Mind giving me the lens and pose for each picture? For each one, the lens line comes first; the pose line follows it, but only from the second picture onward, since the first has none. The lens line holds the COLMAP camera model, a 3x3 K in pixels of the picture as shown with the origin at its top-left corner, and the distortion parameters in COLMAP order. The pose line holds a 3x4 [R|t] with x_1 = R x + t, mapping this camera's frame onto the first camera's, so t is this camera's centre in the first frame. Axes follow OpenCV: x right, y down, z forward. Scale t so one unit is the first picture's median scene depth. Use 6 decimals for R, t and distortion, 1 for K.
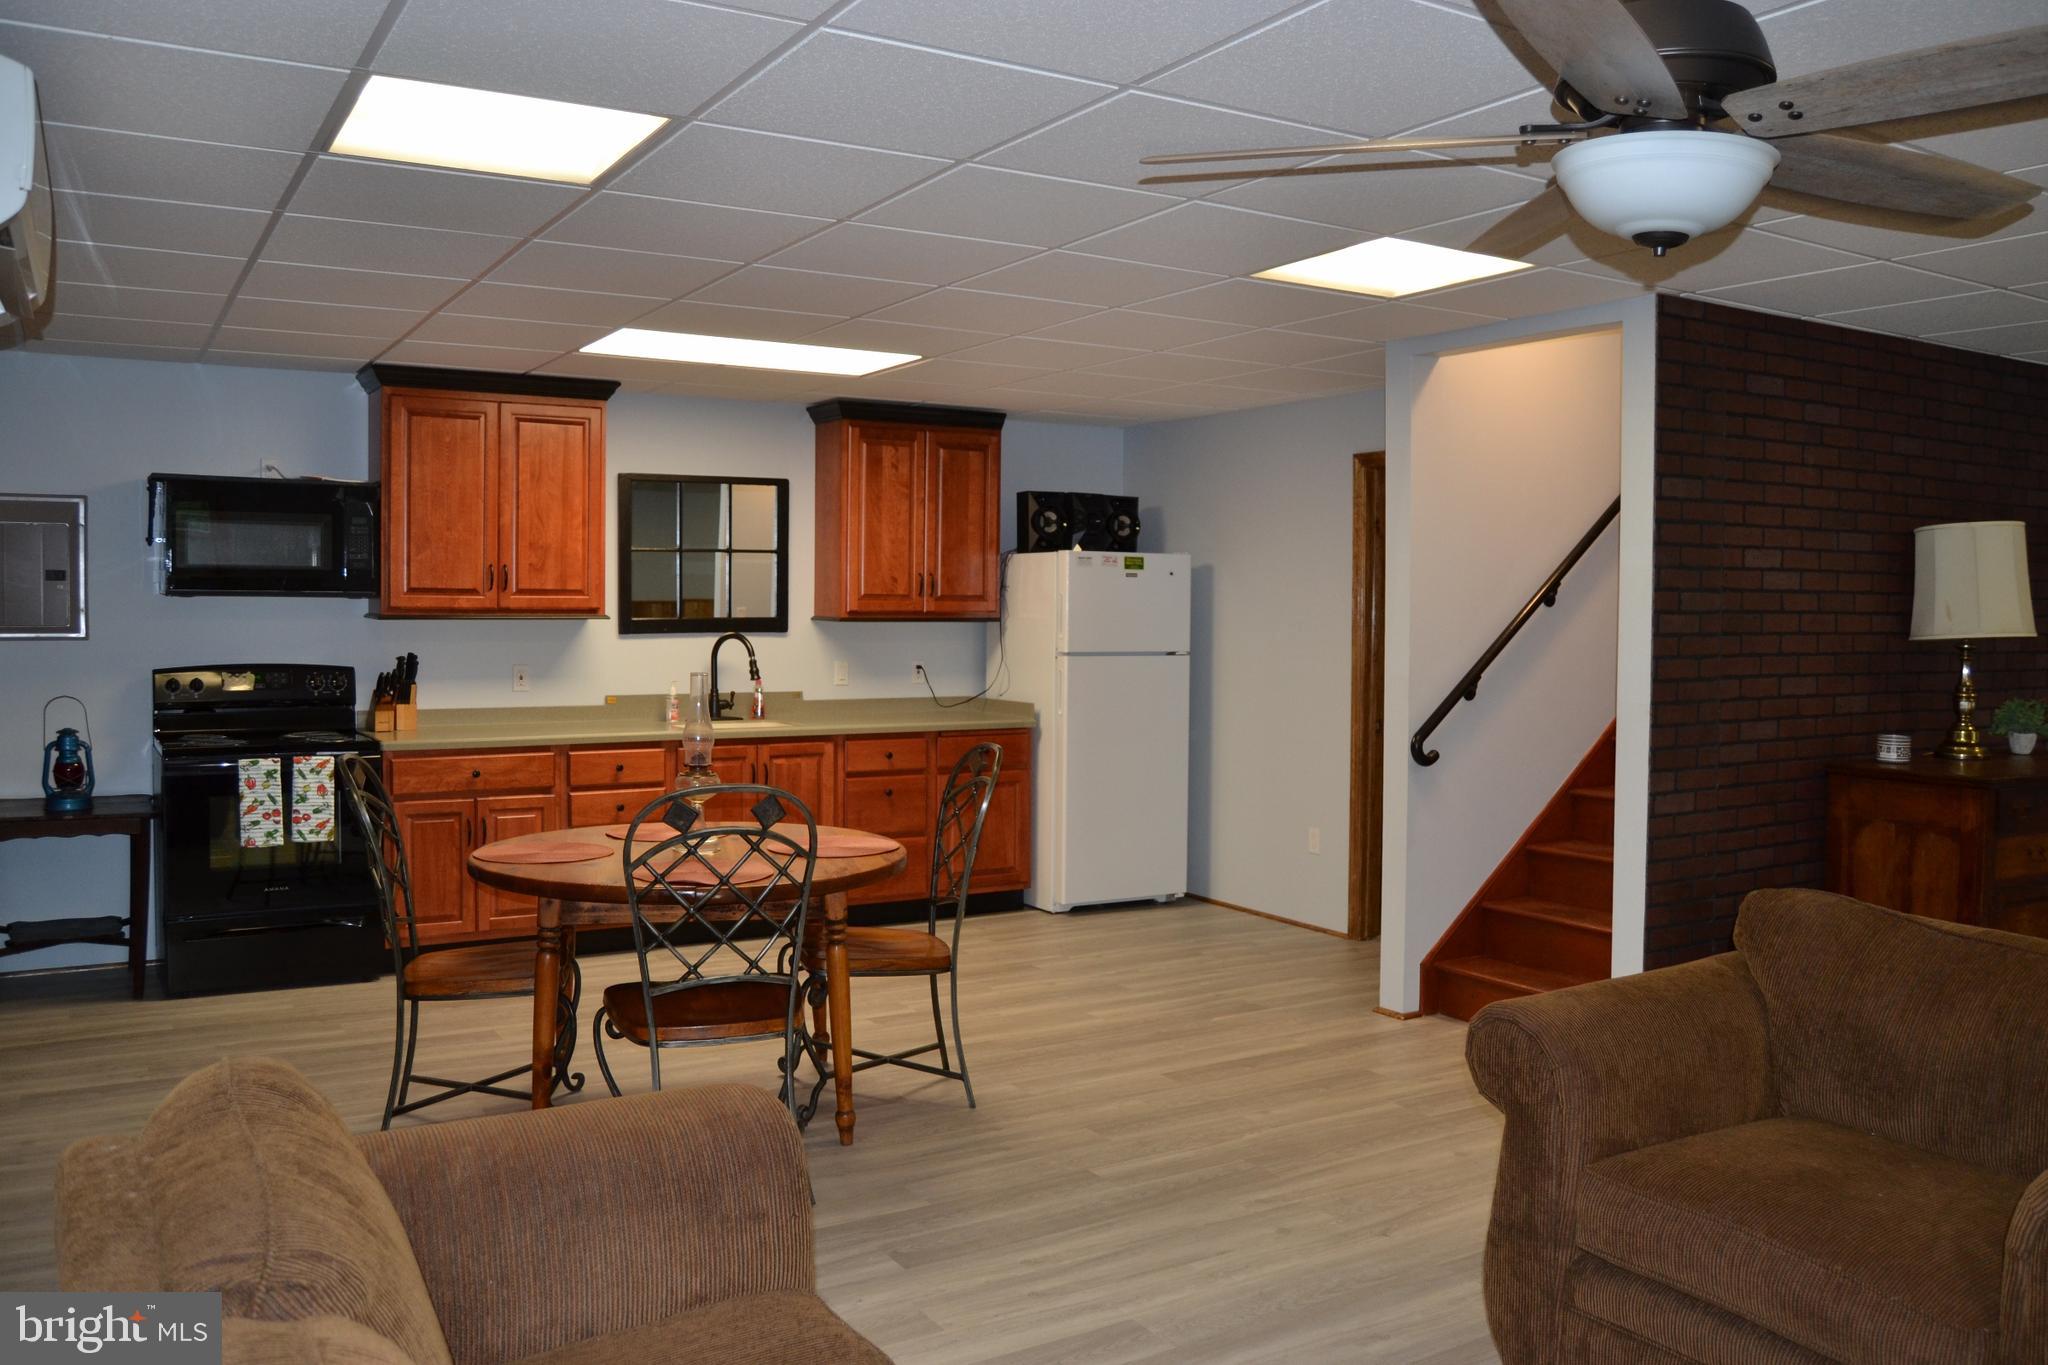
lens RADIAL K [[1635.6, 0, 1027.4], [0, 1635.6, 676.0], [0, 0, 1]] dist [-0.095448, 0.050365]
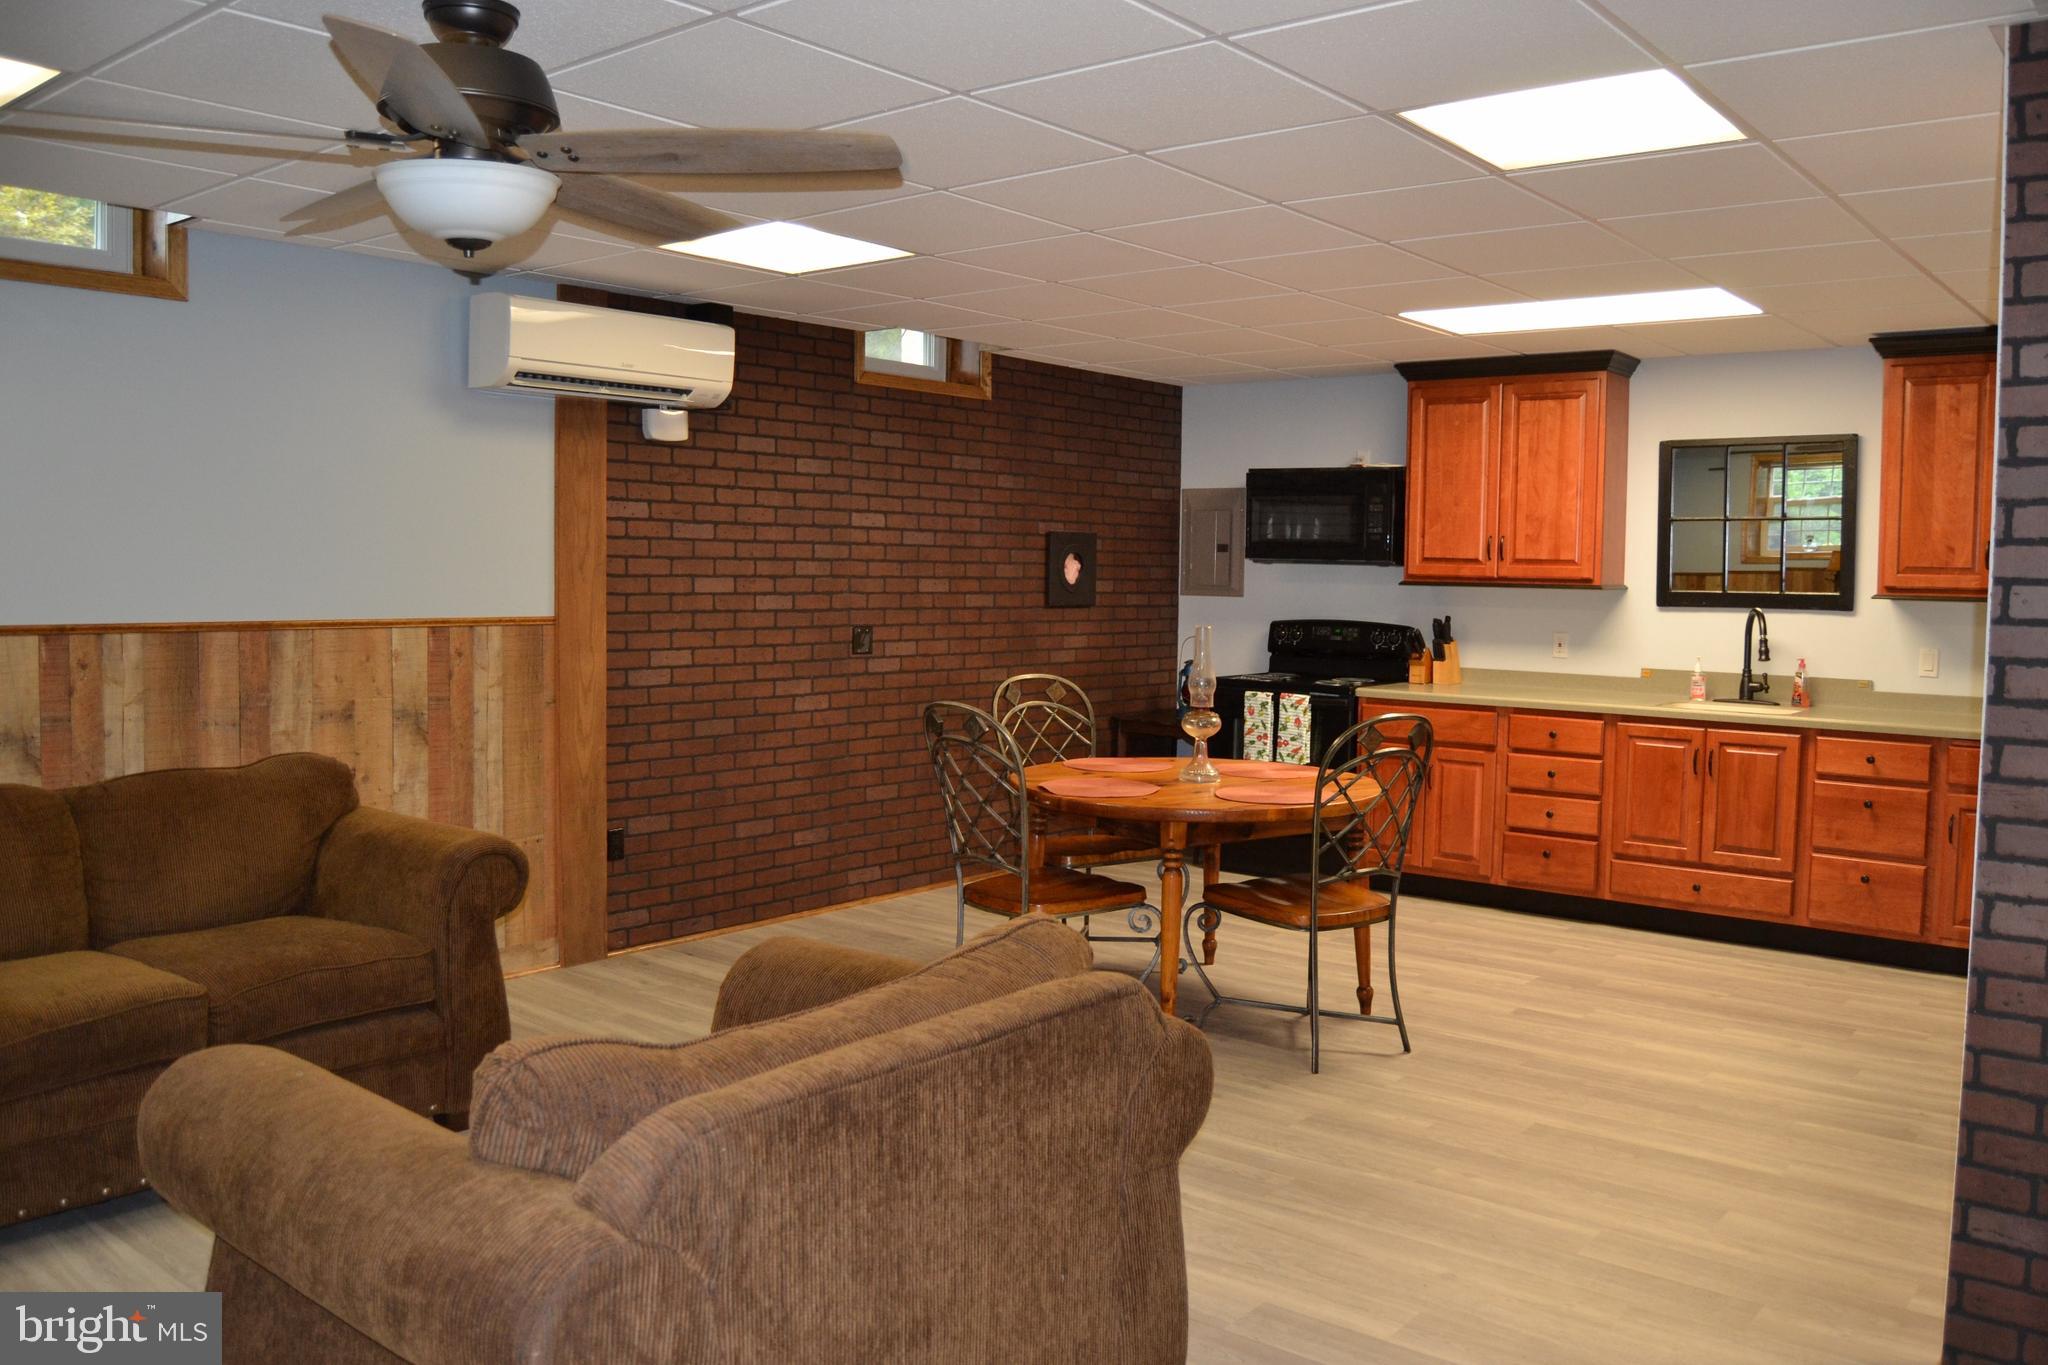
lens RADIAL K [[1635.6, 0, 1027.4], [0, 1635.6, 676.0], [0, 0, 1]] dist [-0.095448, 0.050365]
pose [[0.330335, 0.061814, -0.941838, 0.587634], [-0.053802, 0.997464, 0.046595, -0.009658], [0.942329, 0.035281, 0.332823, 0.351865]]
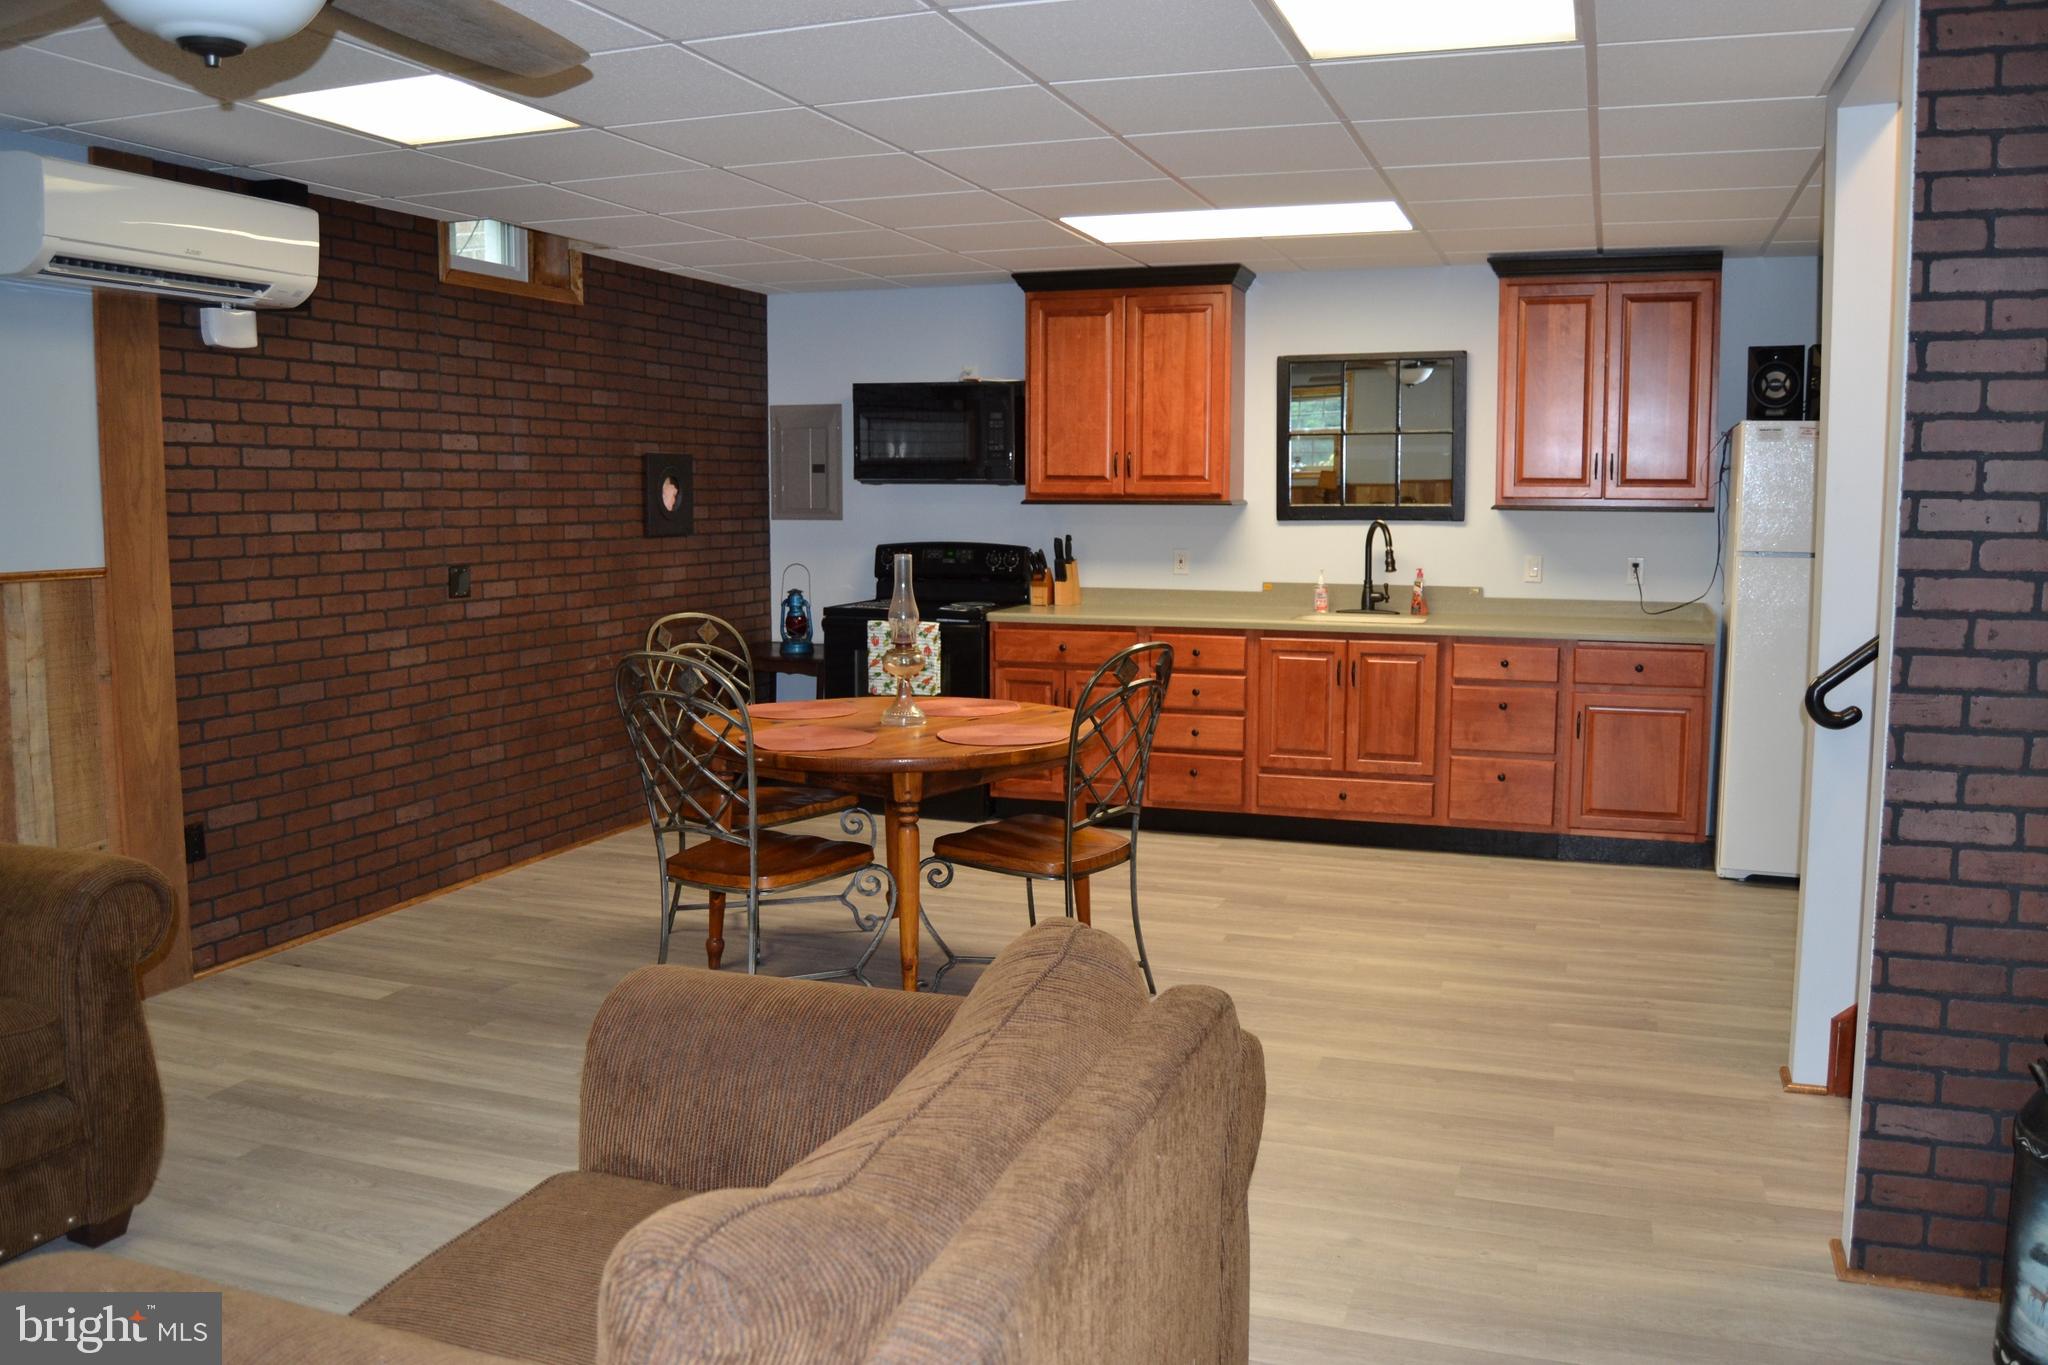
lens RADIAL K [[1635.6, 0, 1027.4], [0, 1635.6, 676.0], [0, 0, 1]] dist [-0.095448, 0.050365]
pose [[0.627116, 0.081847, -0.774614, 0.466596], [-0.029783, 0.996257, 0.081154, -0.008212], [0.778356, -0.027822, 0.627206, 0.282159]]
